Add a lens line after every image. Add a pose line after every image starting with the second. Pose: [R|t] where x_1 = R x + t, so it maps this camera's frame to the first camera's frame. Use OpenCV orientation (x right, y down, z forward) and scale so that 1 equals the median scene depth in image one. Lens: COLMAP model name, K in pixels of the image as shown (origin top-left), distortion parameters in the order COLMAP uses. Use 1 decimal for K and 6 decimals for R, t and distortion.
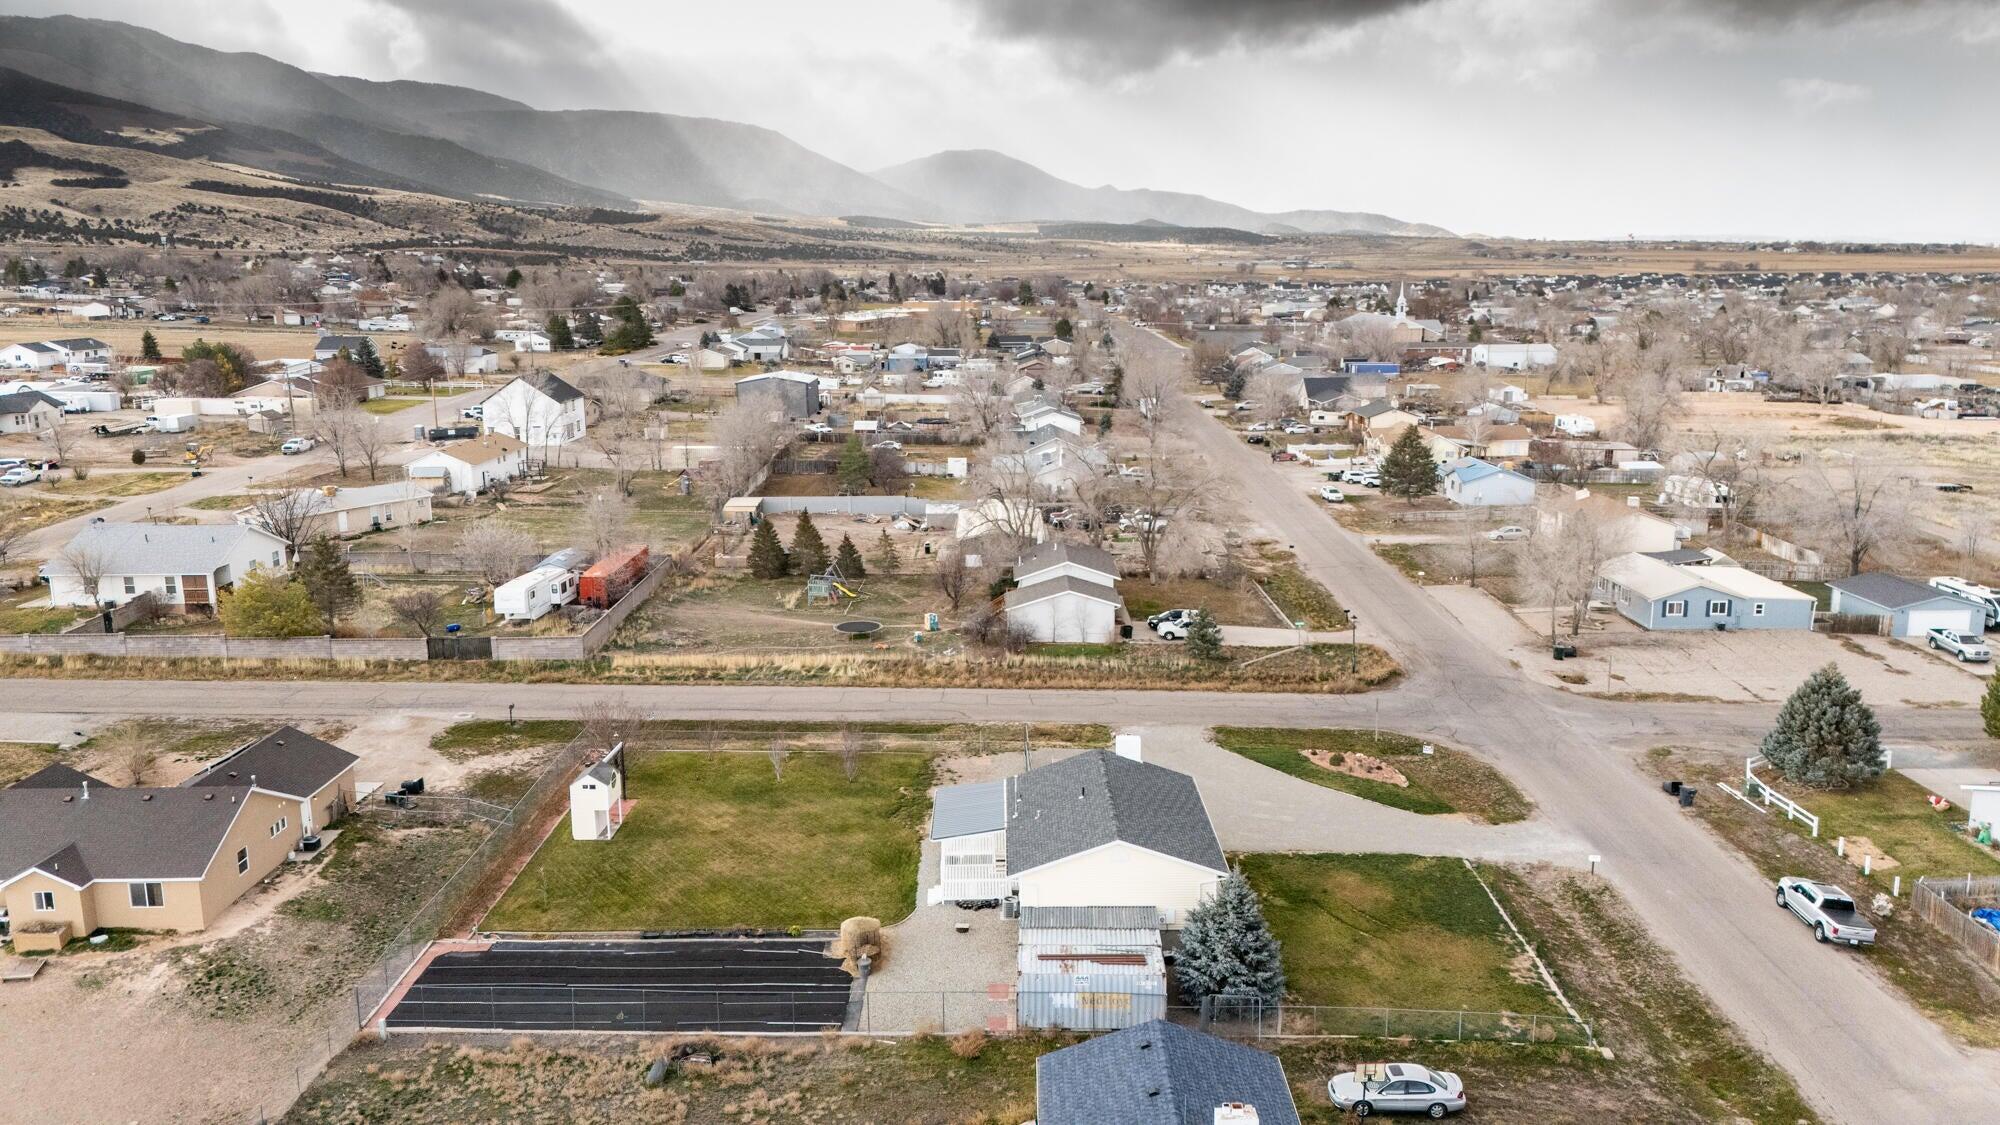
lens RADIAL K [[1467.3, 0, 1007.9], [0, 1467.3, 555.8], [0, 0, 1]] dist [0.090808, -0.087806]
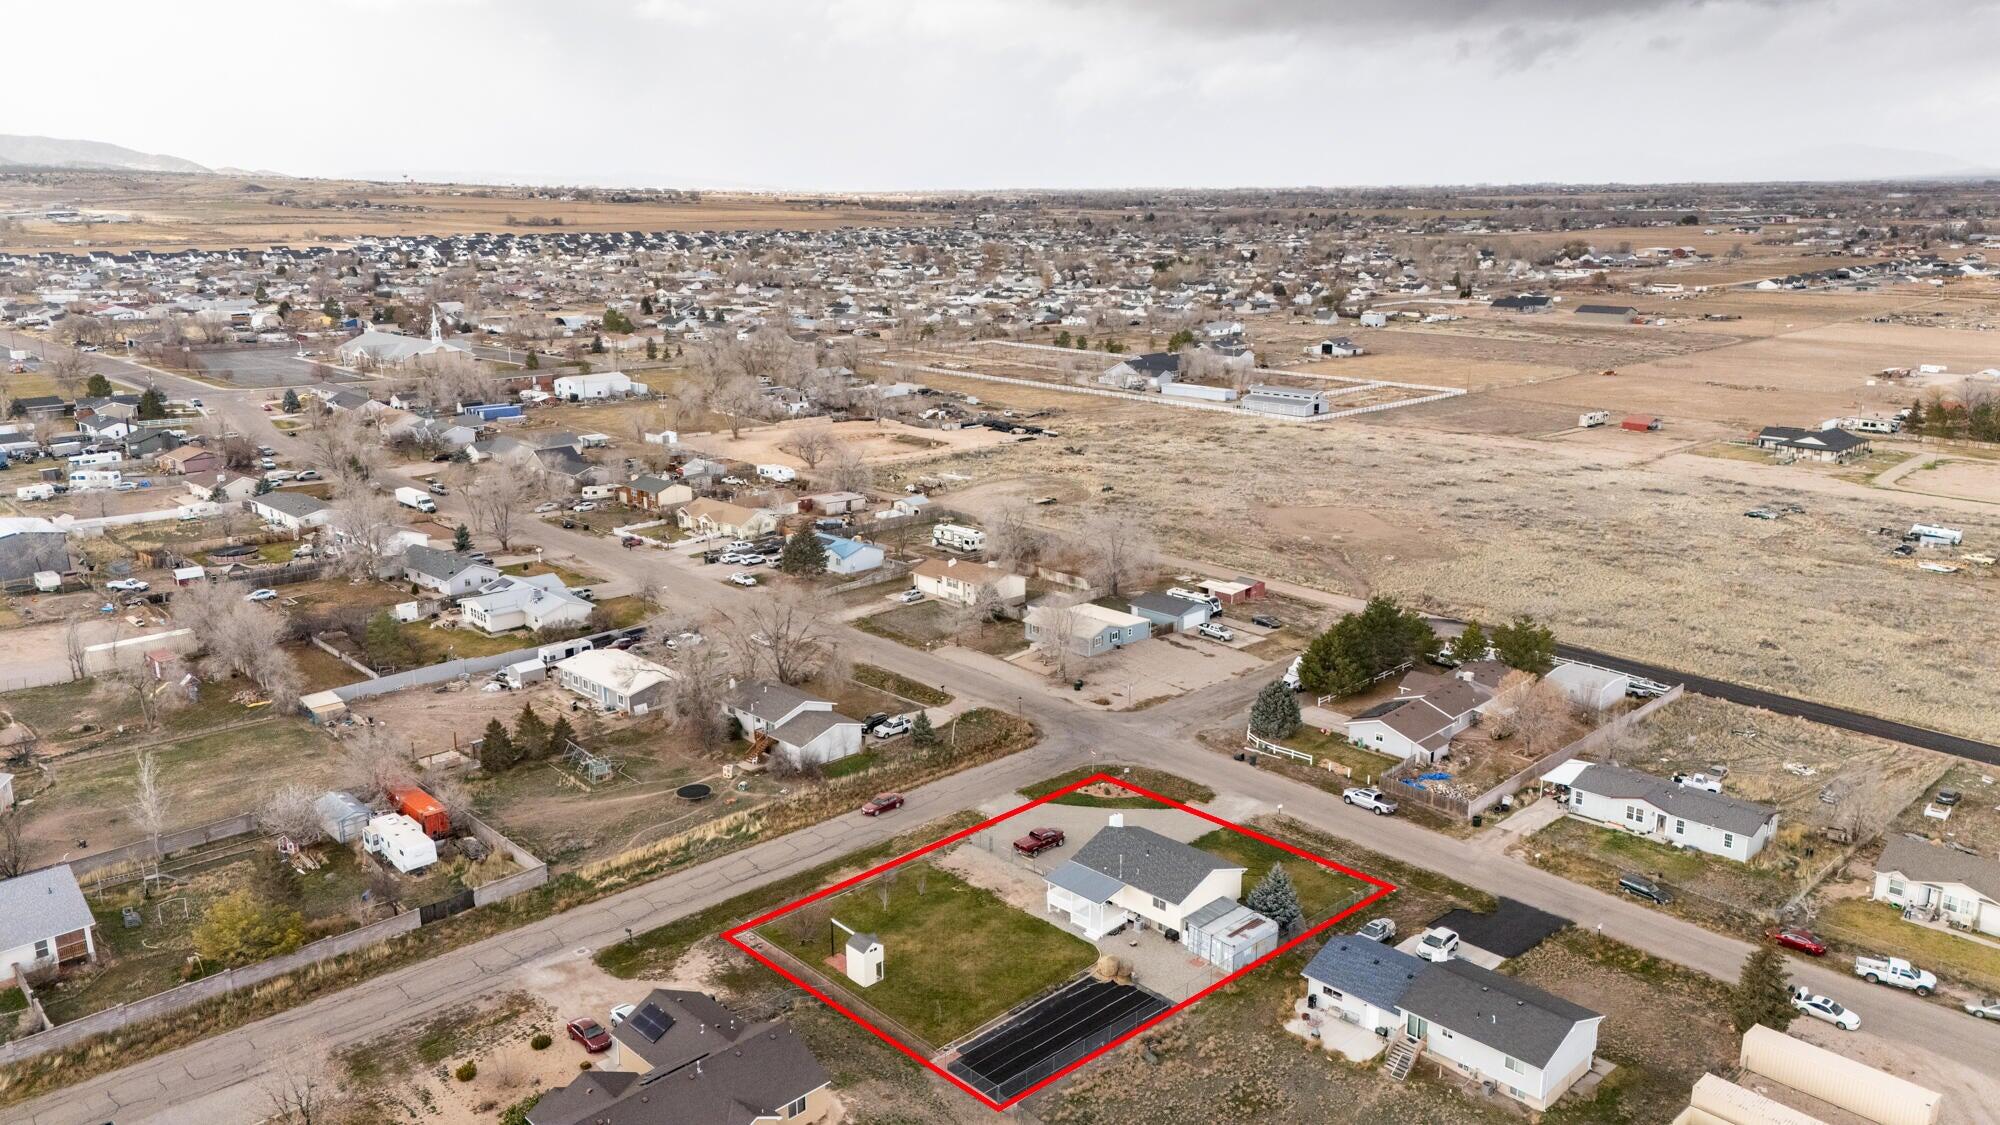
lens RADIAL K [[1467.3, 0, 1007.9], [0, 1467.3, 555.8], [0, 0, 1]] dist [0.090808, -0.087806]
pose [[0.712468, -0.170185, 0.680755, -0.831992], [0.139426, 0.985134, 0.100357, -0.272443], [-0.687714, 0.023414, 0.725604, -0.150046]]
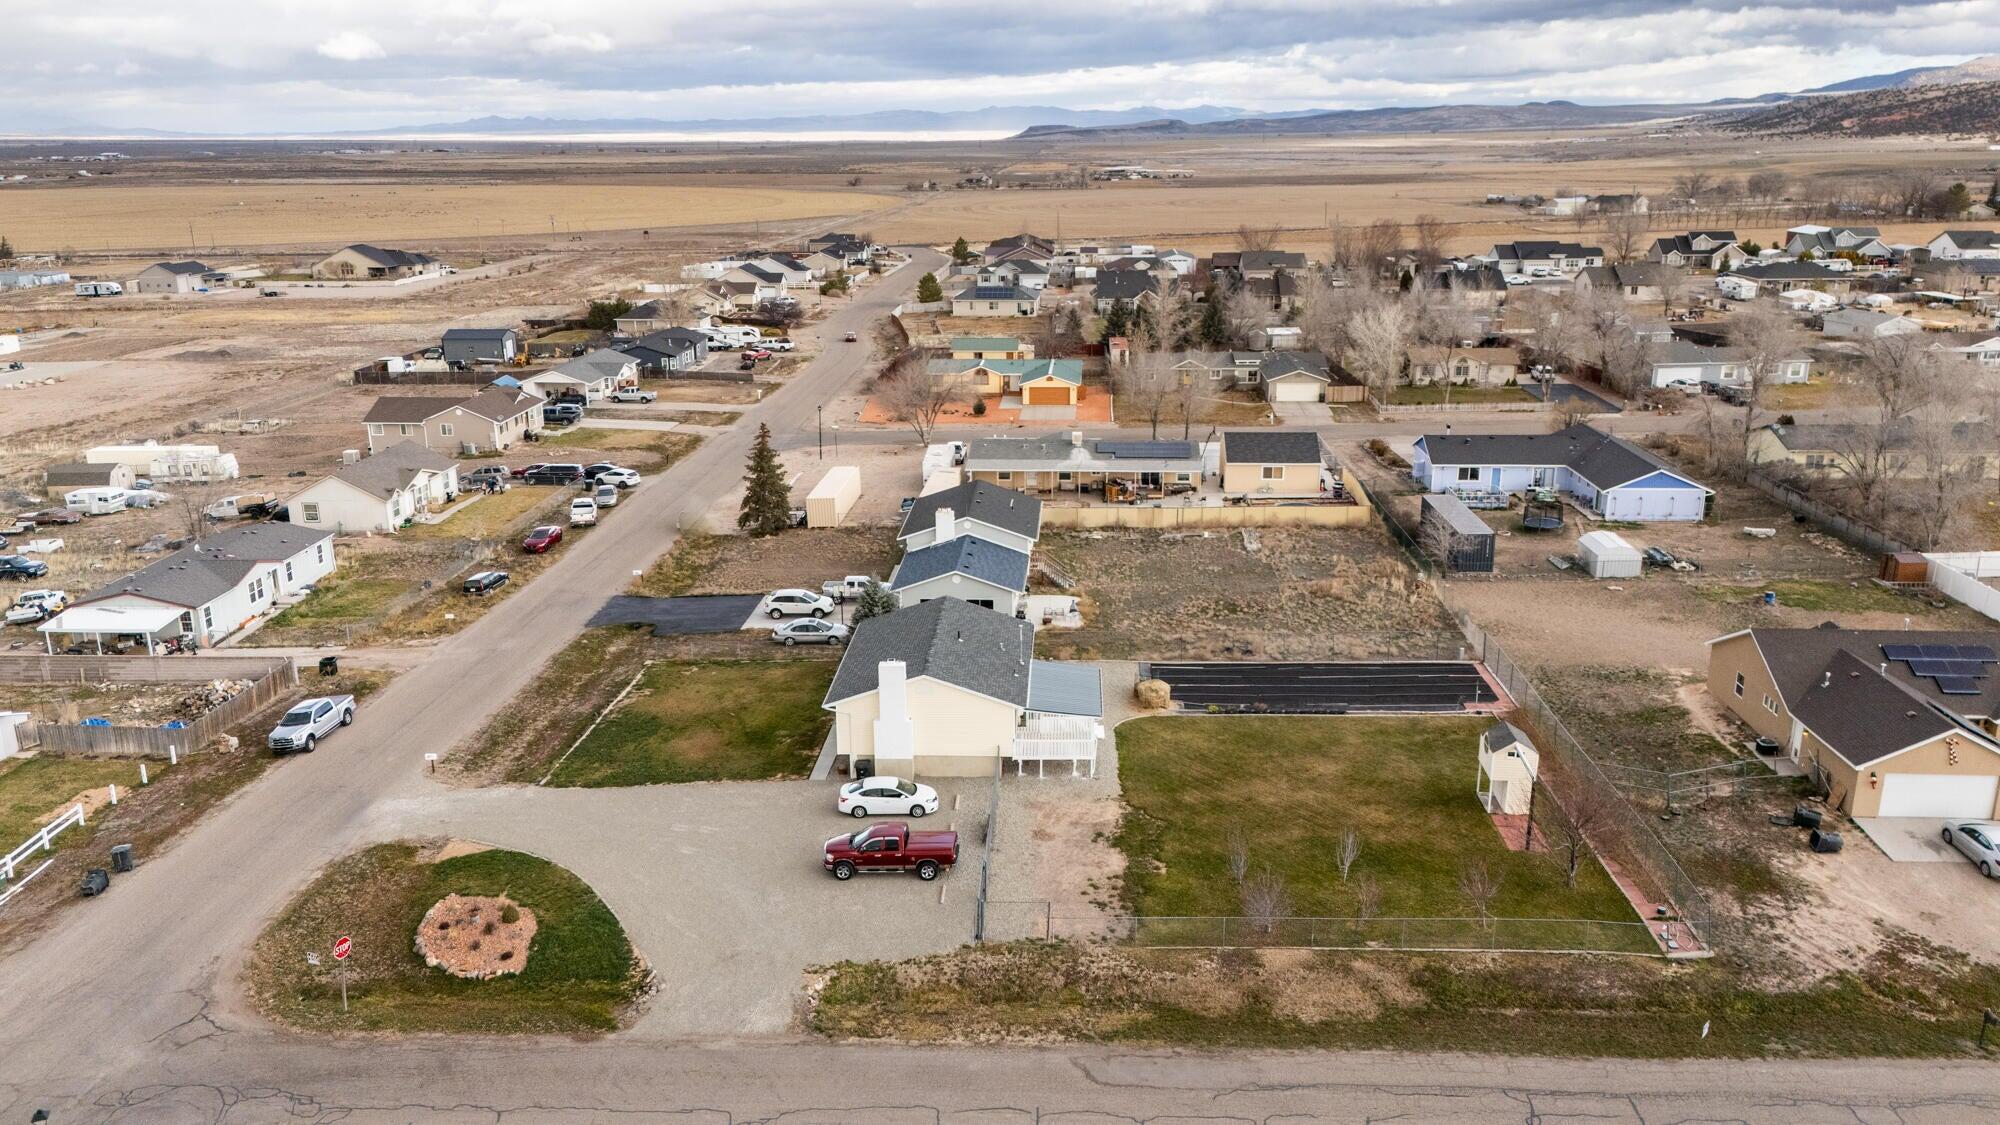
lens RADIAL K [[1467.3, 0, 1007.9], [0, 1467.3, 555.8], [0, 0, 1]] dist [0.090808, -0.087806]
pose [[-0.998550, -0.000506, 0.053828, -0.027760], [0.024369, 0.887375, 0.460404, -0.251530], [-0.047999, 0.461048, -0.886076, 1.259861]]
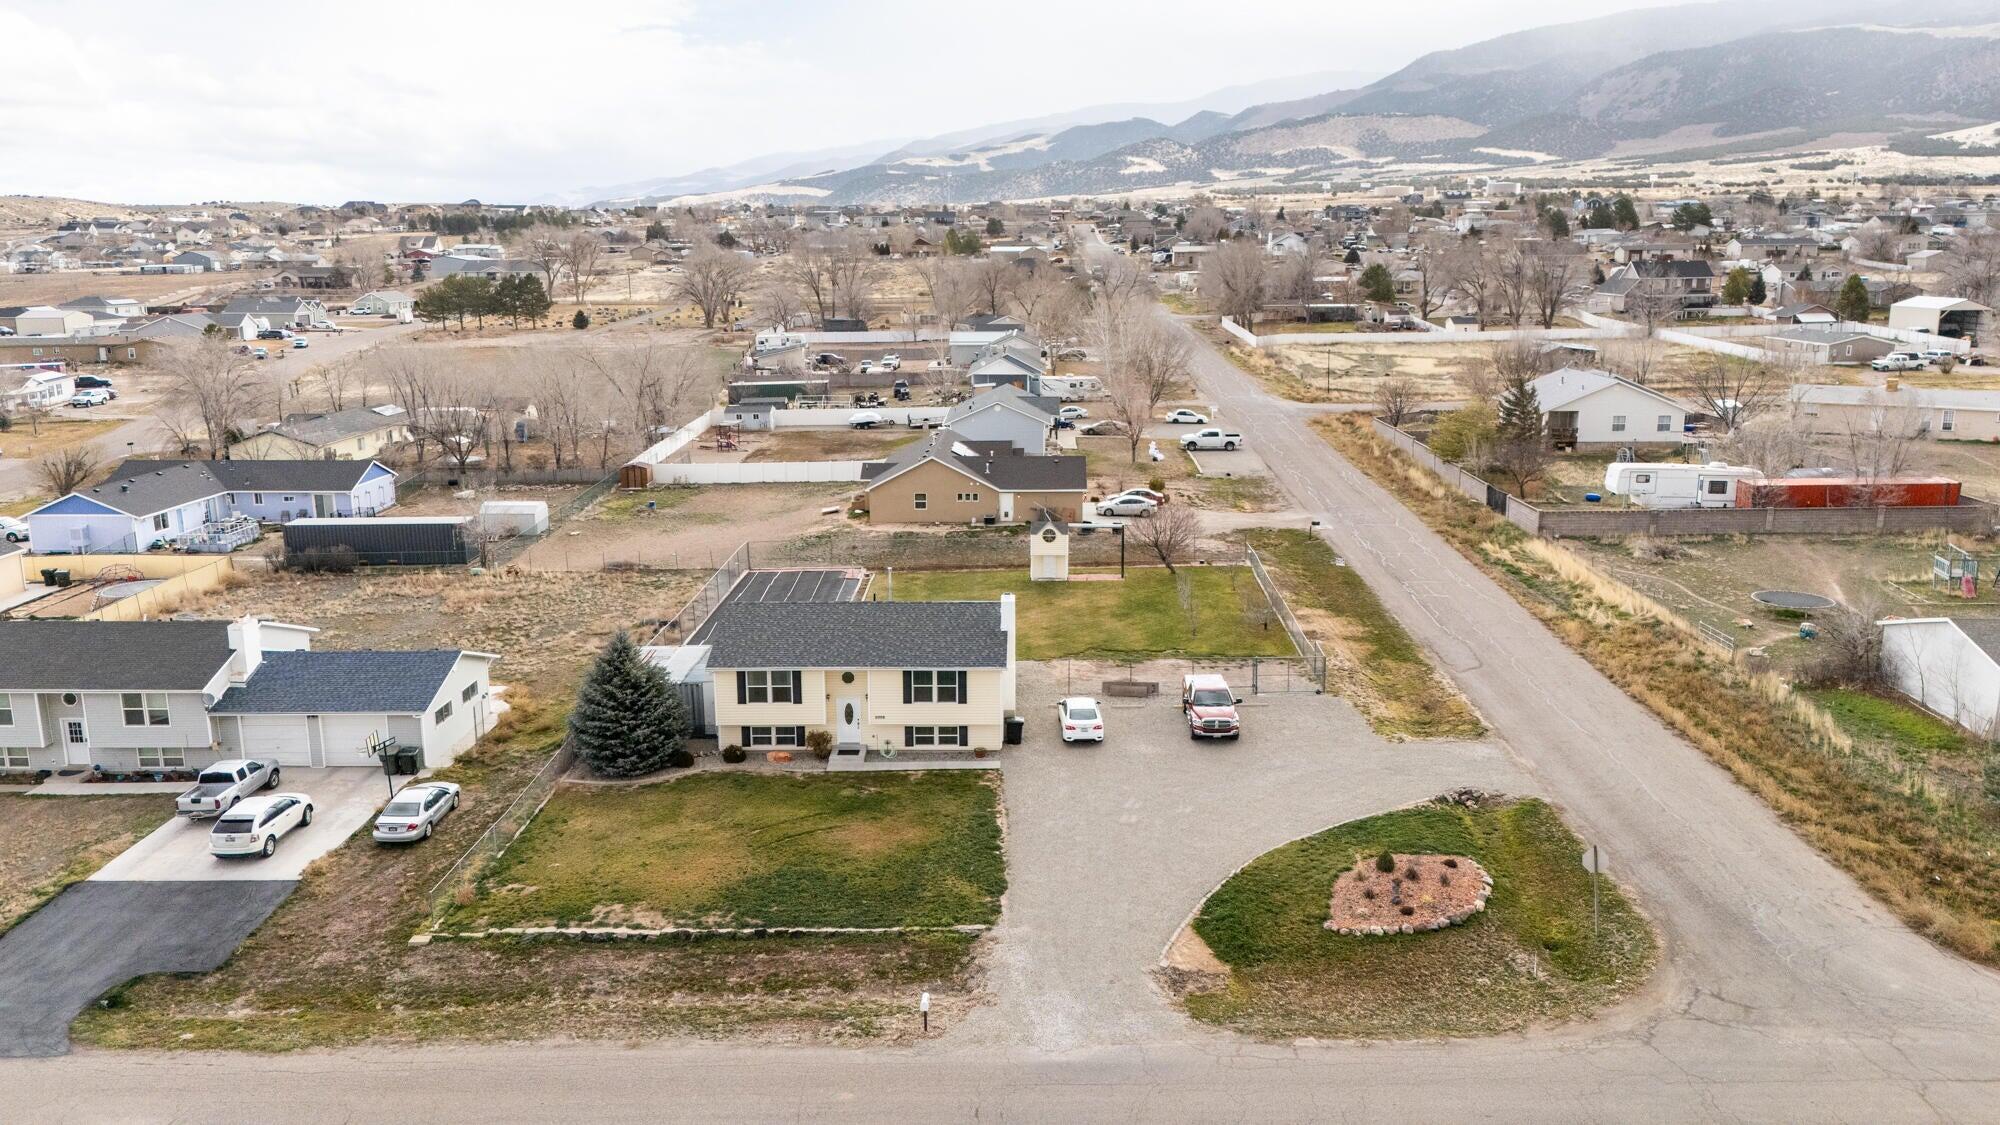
lens RADIAL K [[1467.3, 0, 1007.9], [0, 1467.3, 555.8], [0, 0, 1]] dist [0.090808, -0.087806]
pose [[-0.019217, 0.217669, -0.975834, 0.627090], [-0.191689, 0.957105, 0.217266, -0.055591], [0.981268, 0.191232, 0.023332, 0.693361]]
